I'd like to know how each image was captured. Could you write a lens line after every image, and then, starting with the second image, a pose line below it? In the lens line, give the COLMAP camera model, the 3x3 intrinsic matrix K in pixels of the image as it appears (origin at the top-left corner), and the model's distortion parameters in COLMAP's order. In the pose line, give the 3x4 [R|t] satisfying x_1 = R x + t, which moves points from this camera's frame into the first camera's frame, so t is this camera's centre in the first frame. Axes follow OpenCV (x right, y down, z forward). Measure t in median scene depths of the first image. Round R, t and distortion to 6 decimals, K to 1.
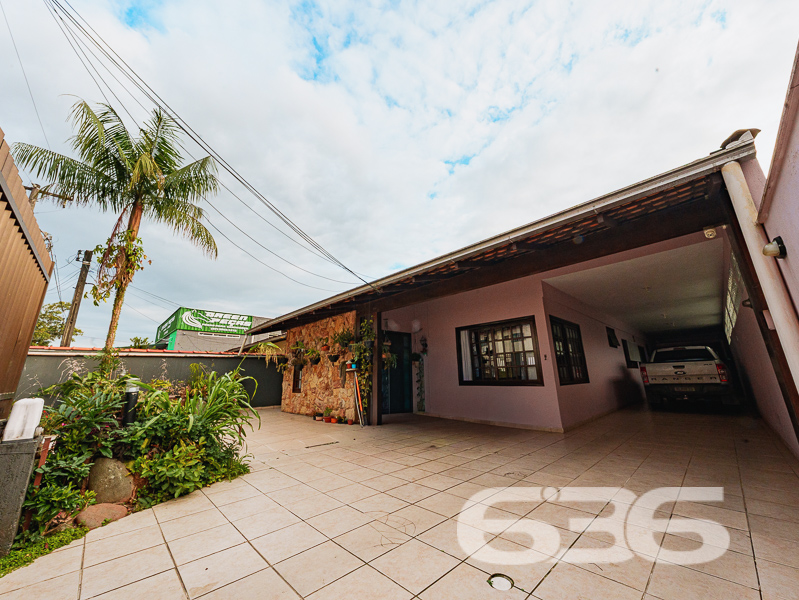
lens RADIAL K [[308.0, 0, 403.3], [0, 308.0, 289.8], [0, 0, 1]] dist [-0.001169, -0.000067]
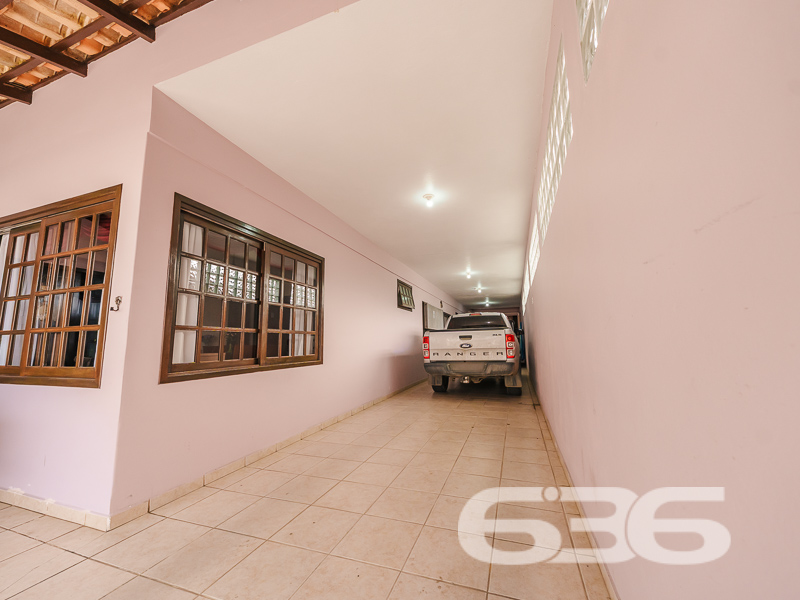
lens RADIAL K [[308.3, 0, 403.8], [0, 308.3, 289.7], [0, 0, 1]] dist [-0.001169, -0.000067]
pose [[0.902661, 0.084219, 0.422032, 0.403637], [-0.128882, 0.988557, 0.078388, 0.092671], [-0.410600, -0.125150, 0.903186, 0.380378]]
